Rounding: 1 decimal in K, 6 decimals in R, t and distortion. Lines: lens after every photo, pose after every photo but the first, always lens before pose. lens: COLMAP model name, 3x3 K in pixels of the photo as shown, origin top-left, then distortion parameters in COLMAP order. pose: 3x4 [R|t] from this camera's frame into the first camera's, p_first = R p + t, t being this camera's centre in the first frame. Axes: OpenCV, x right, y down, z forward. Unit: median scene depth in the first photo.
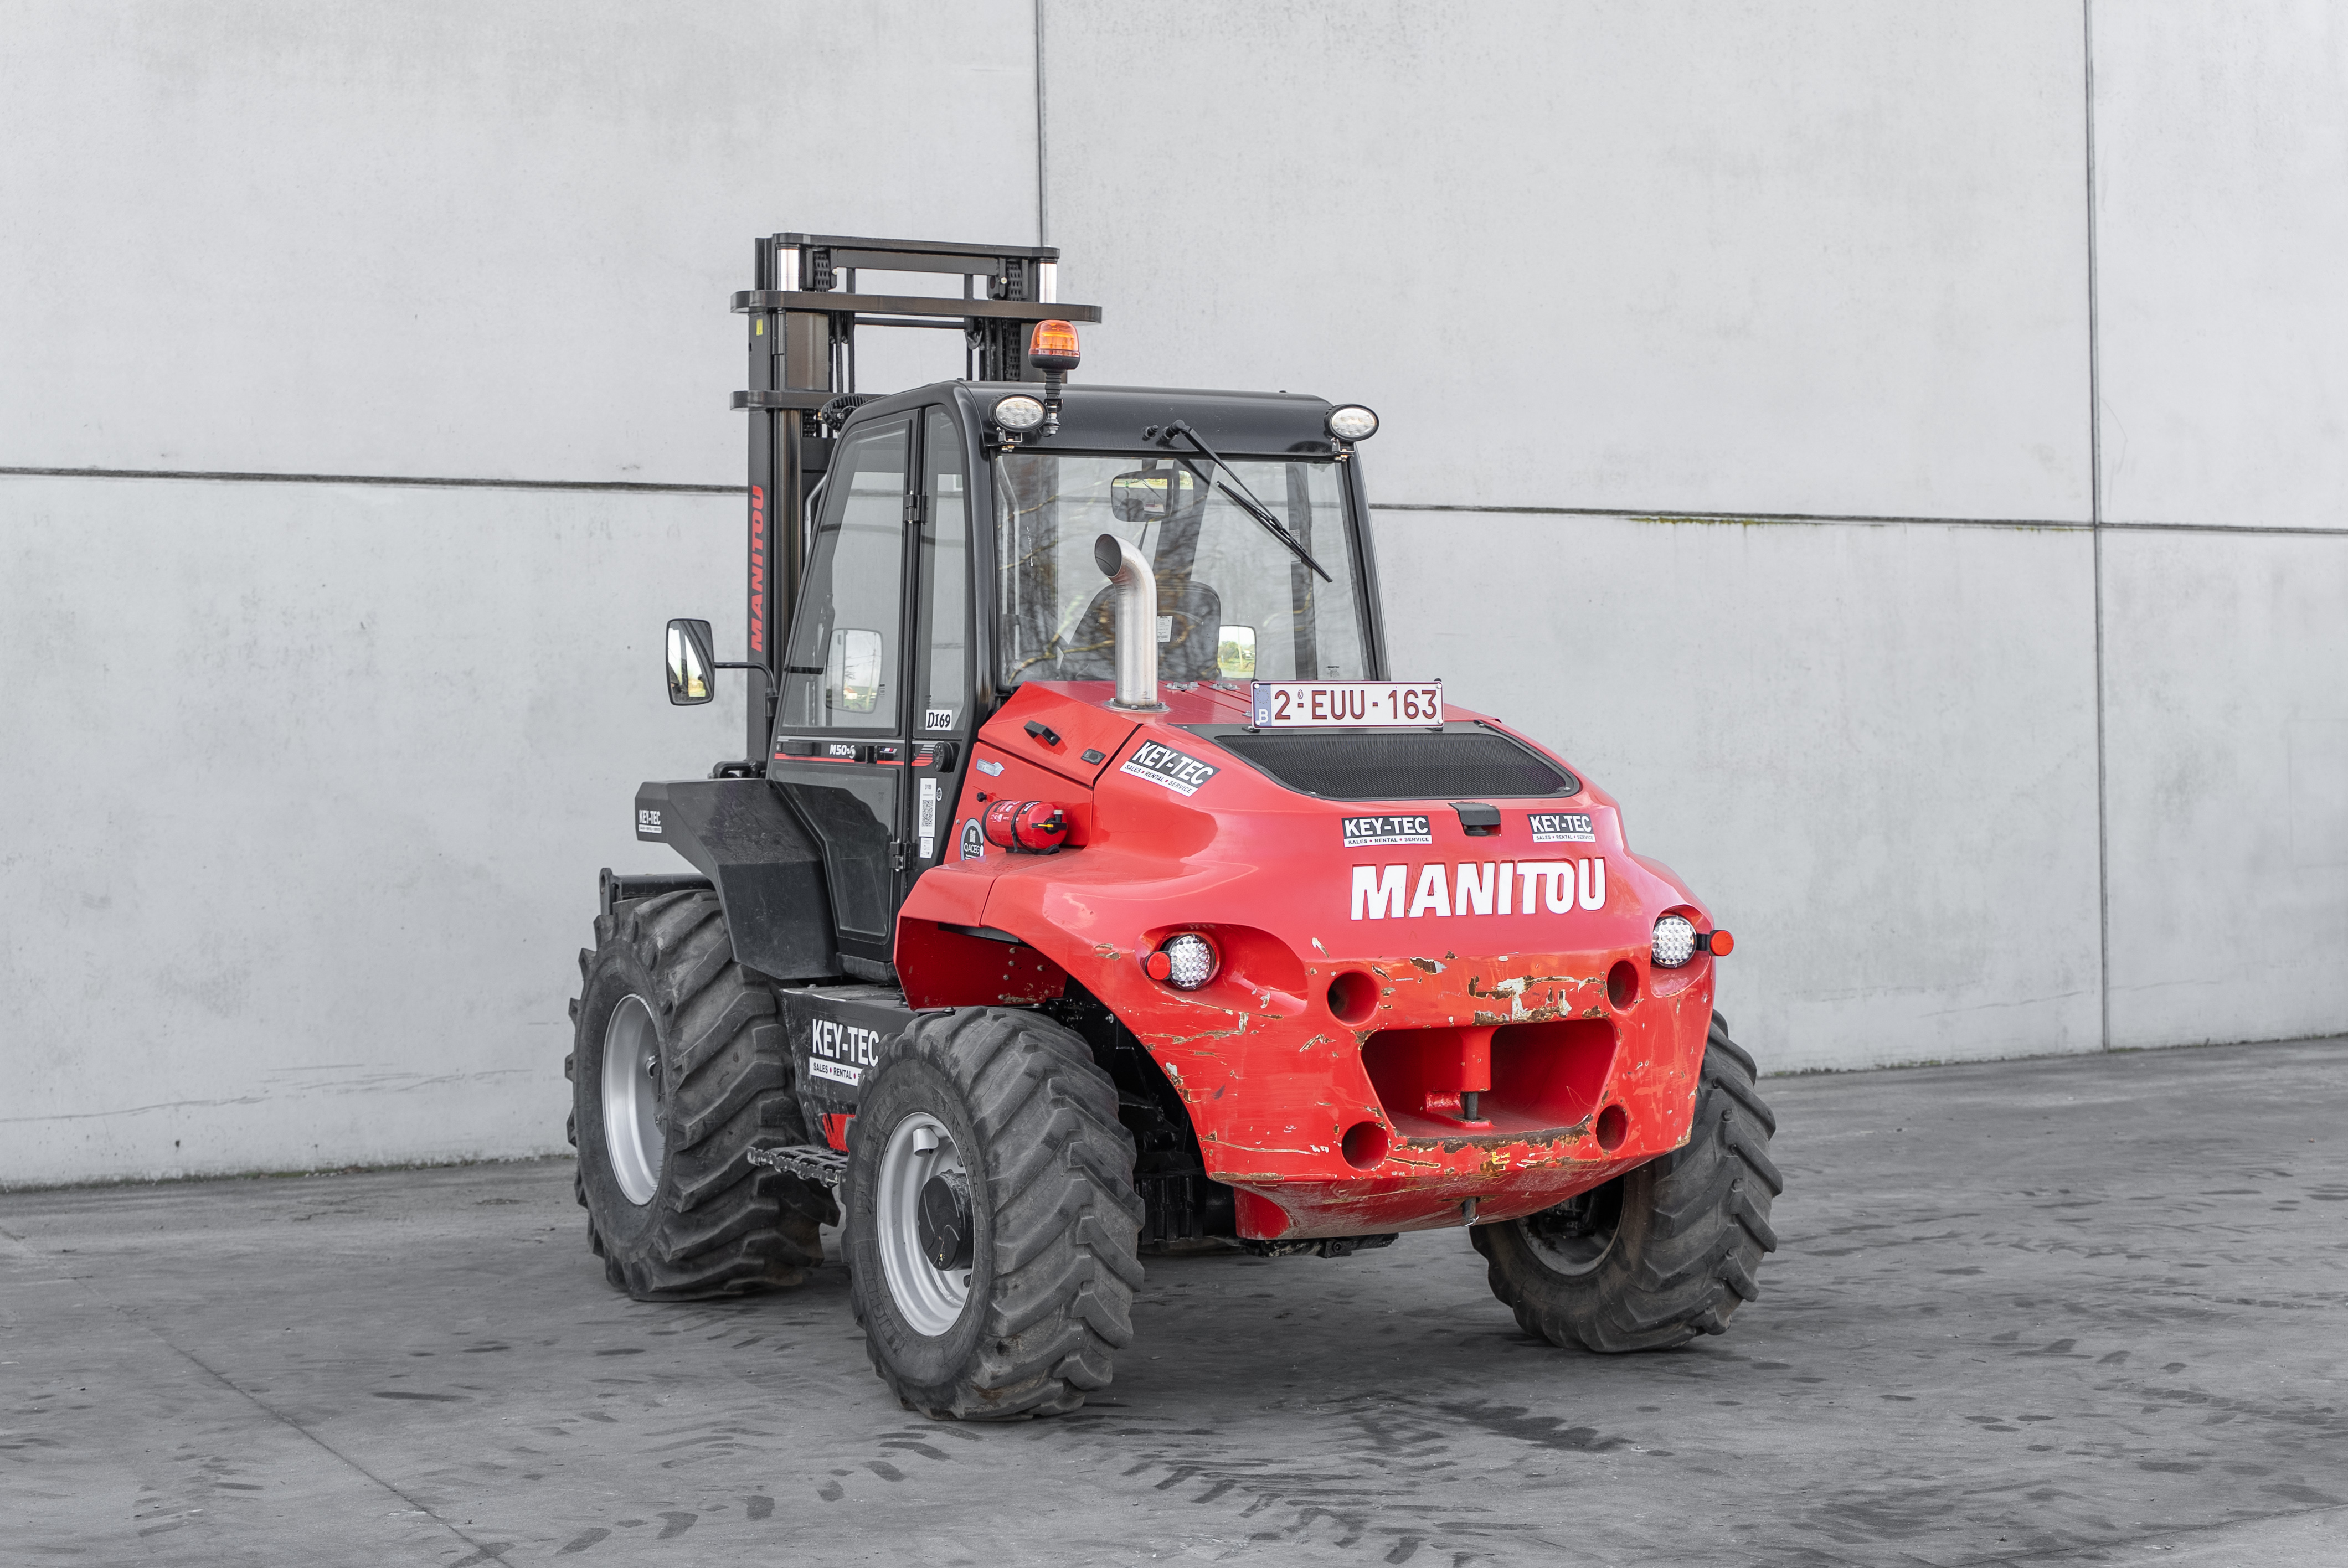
lens RADIAL K [[3518.9, 0, 1162.5], [0, 3518.9, 818.4], [0, 0, 1]] dist [0.000544, -0.066456]
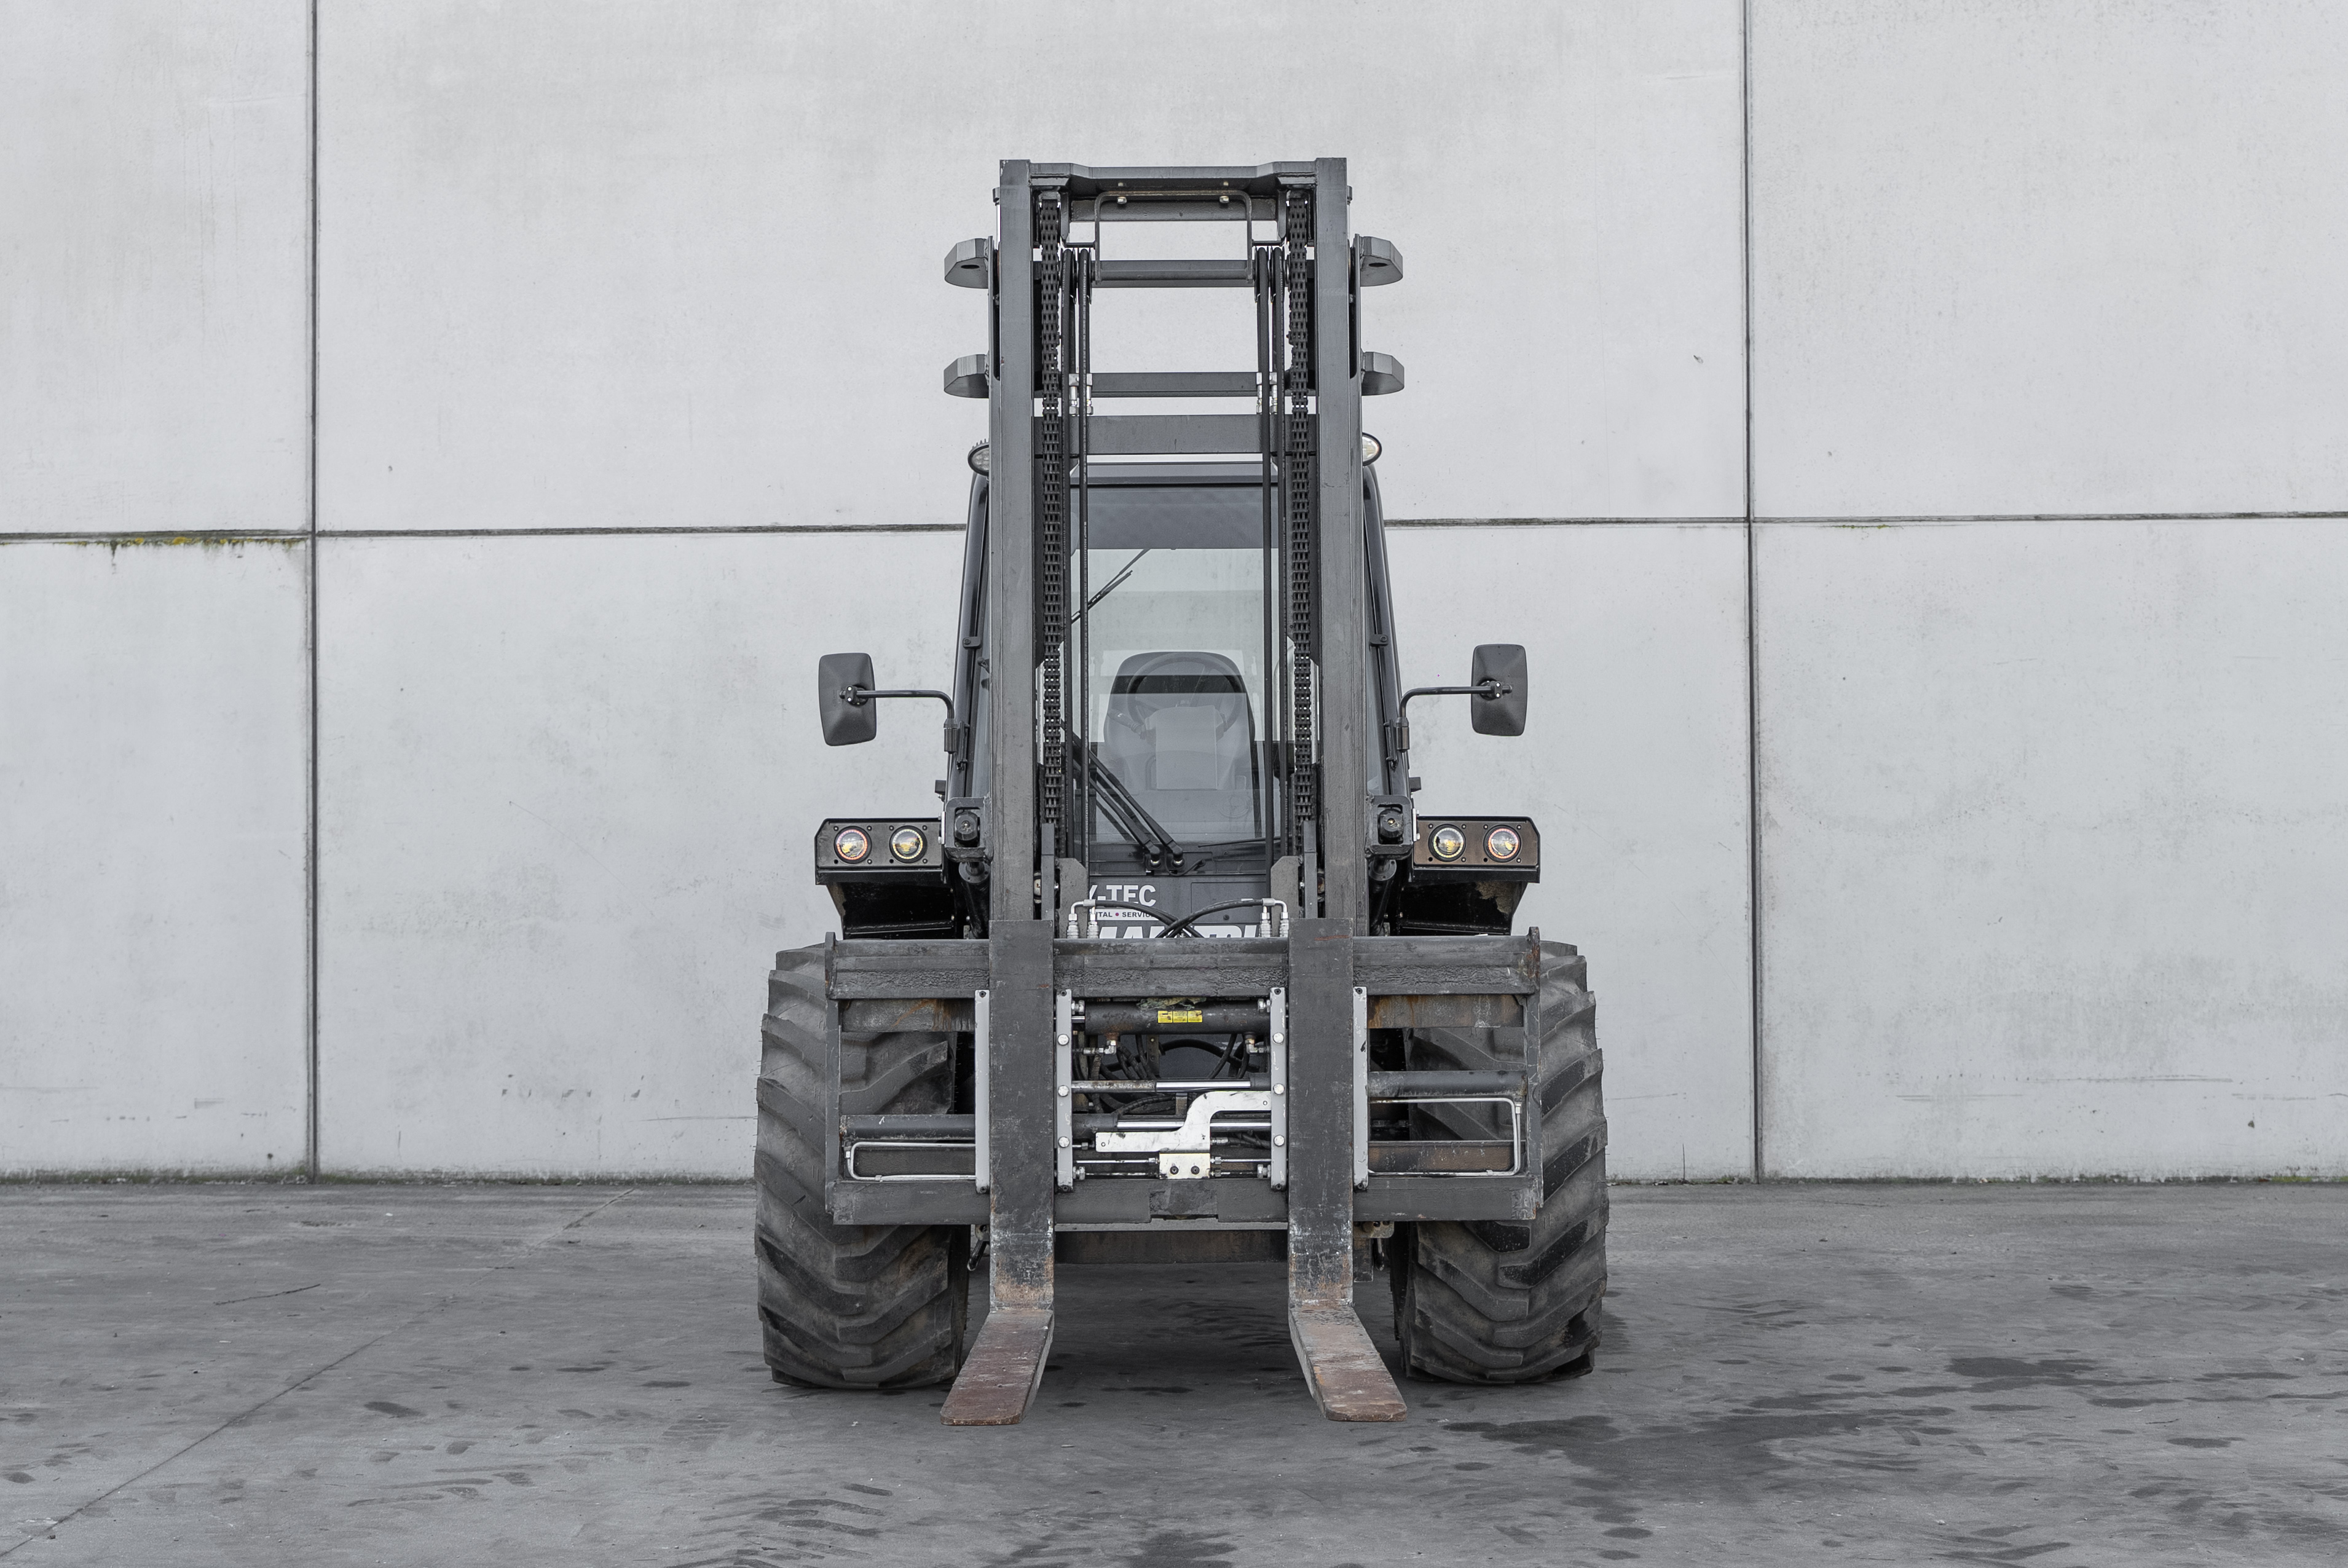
lens RADIAL K [[3313.3, 0, 1174.0], [0, 3313.3, 784.0], [0, 0, 1]] dist [-0.006825, 0.019083]
pose [[0.866020, 0.005686, -0.499977, 0.483623], [-0.013122, 0.999849, -0.011358, -0.013699], [0.499837, 0.016397, 0.865964, 0.260180]]
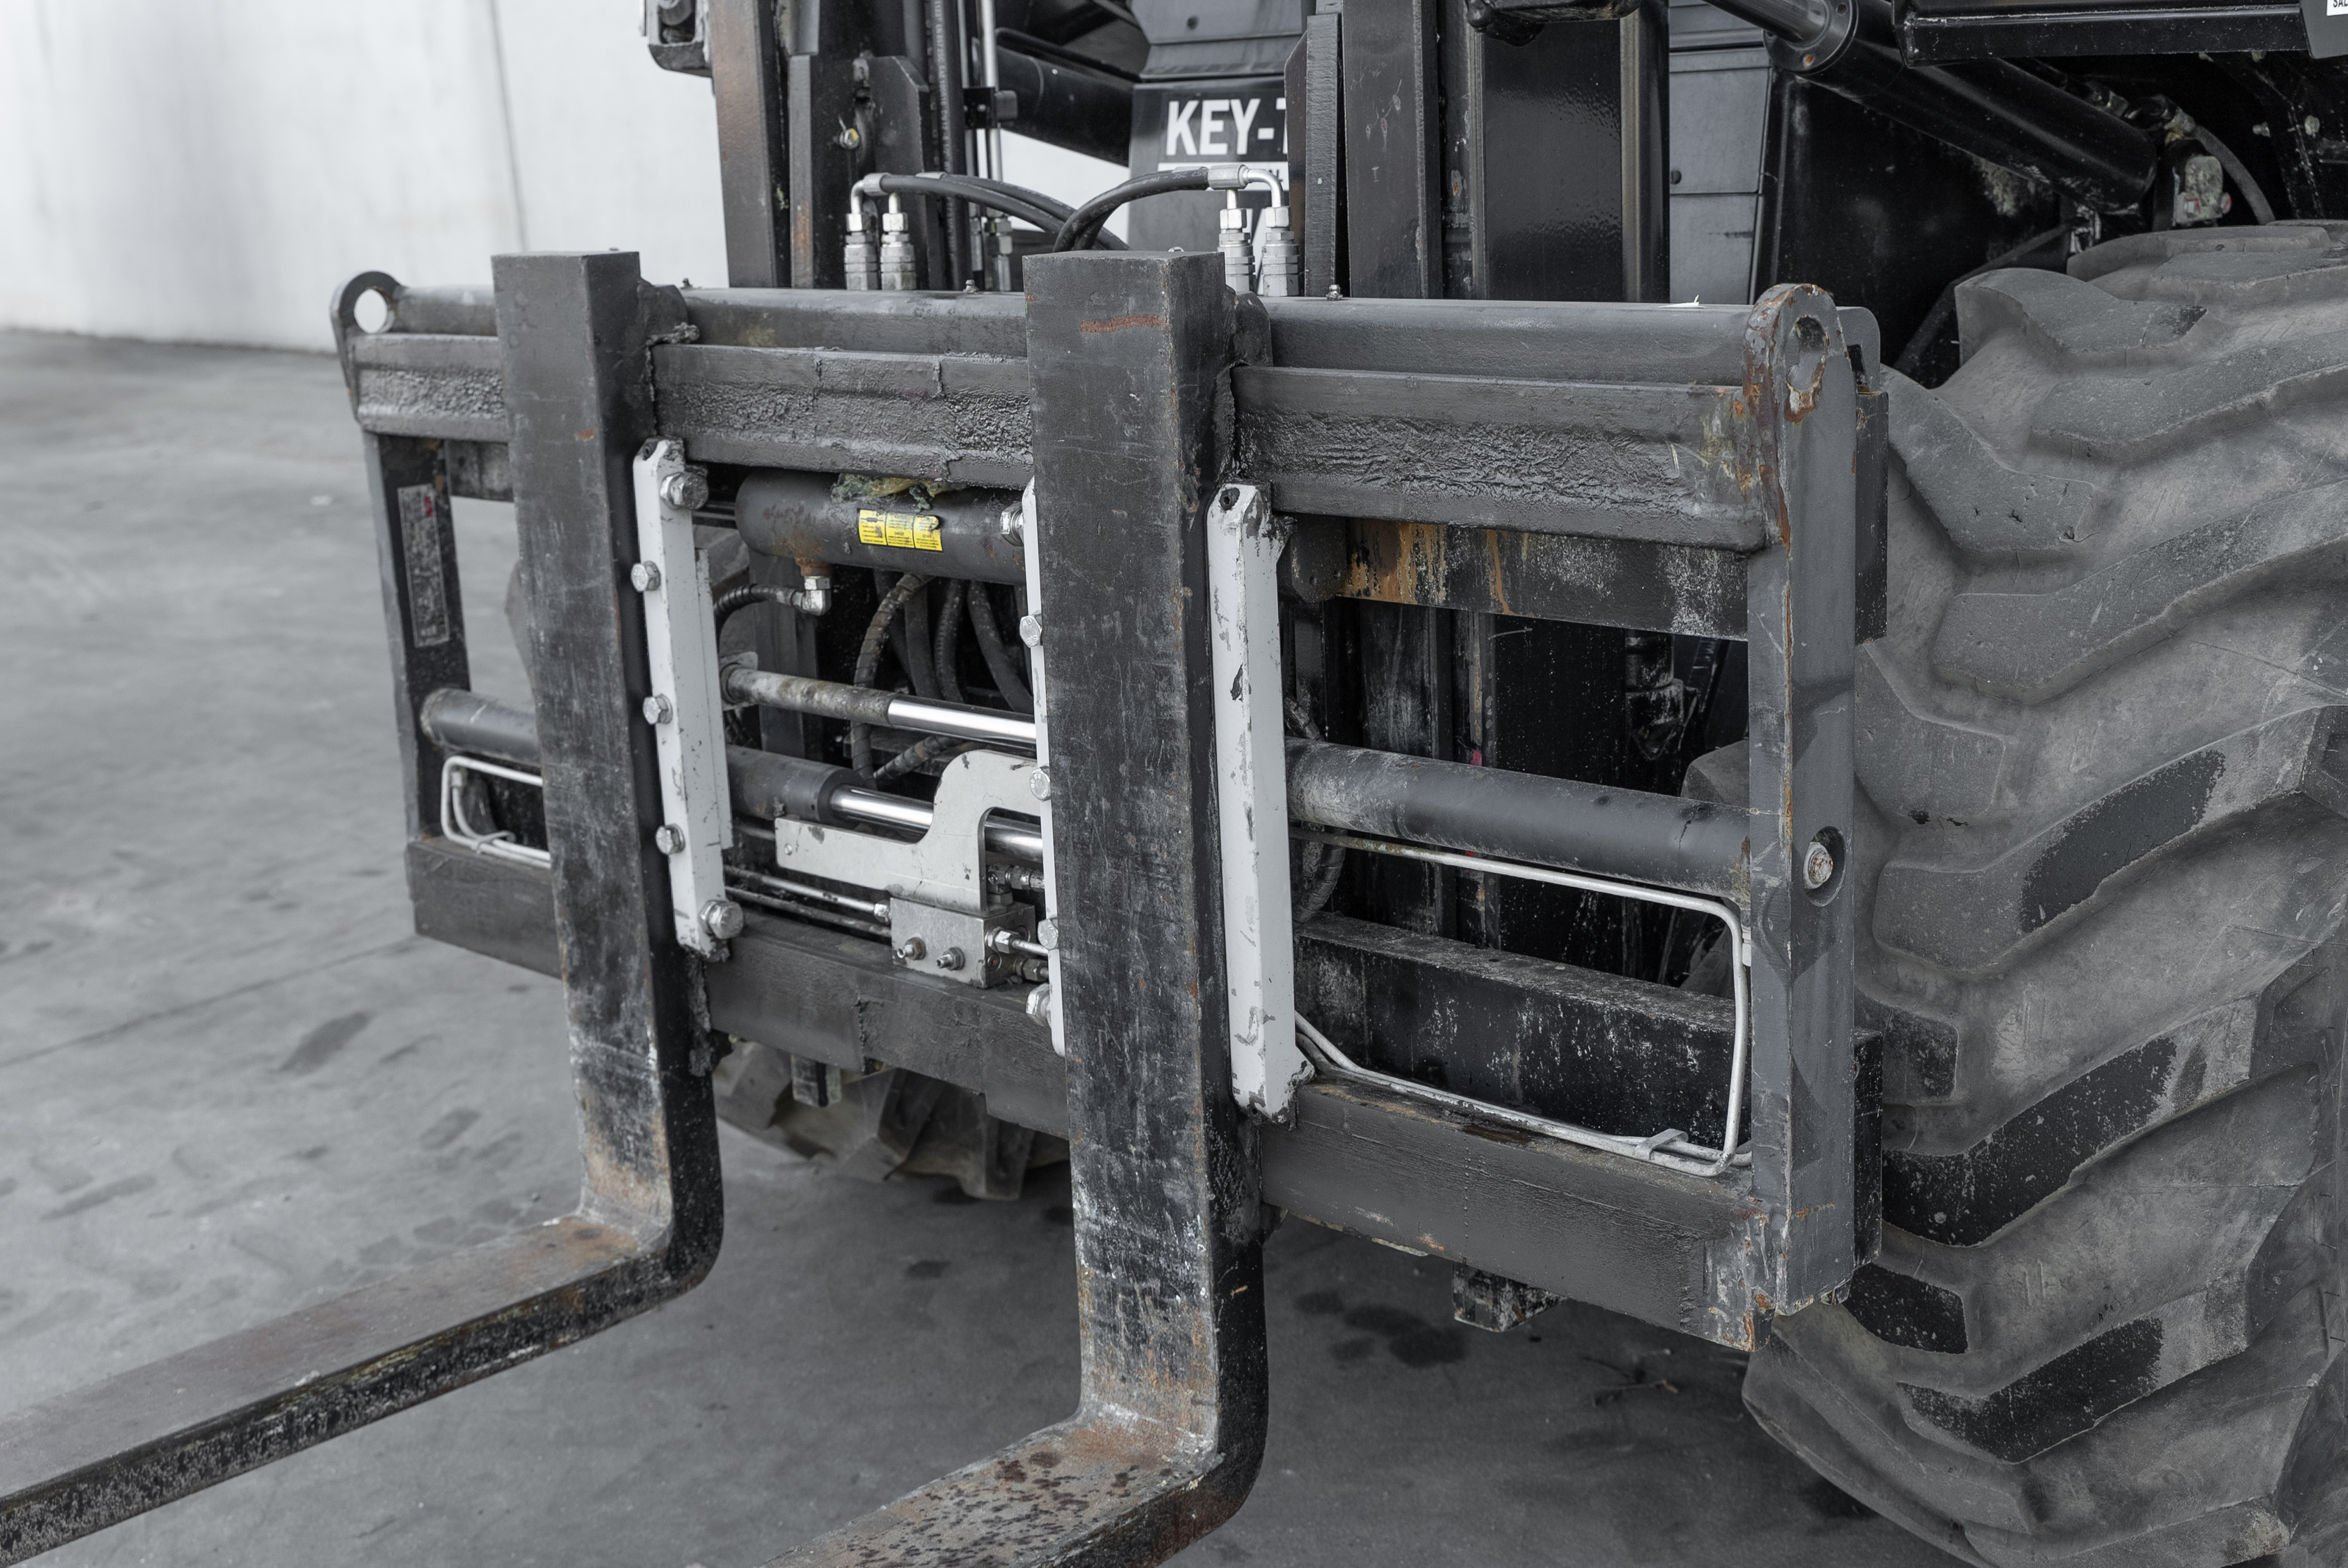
lens RADIAL K [[2775.3, 0, 1174.0], [0, 2775.3, 784.0], [0, 0, 1]] dist [-0.007197, 0.000515]
pose [[0.272392, 0.245871, -0.930242, 0.282568], [0.059279, 0.960675, 0.271273, -0.006708], [0.960359, -0.129036, 0.247105, 1.032310]]
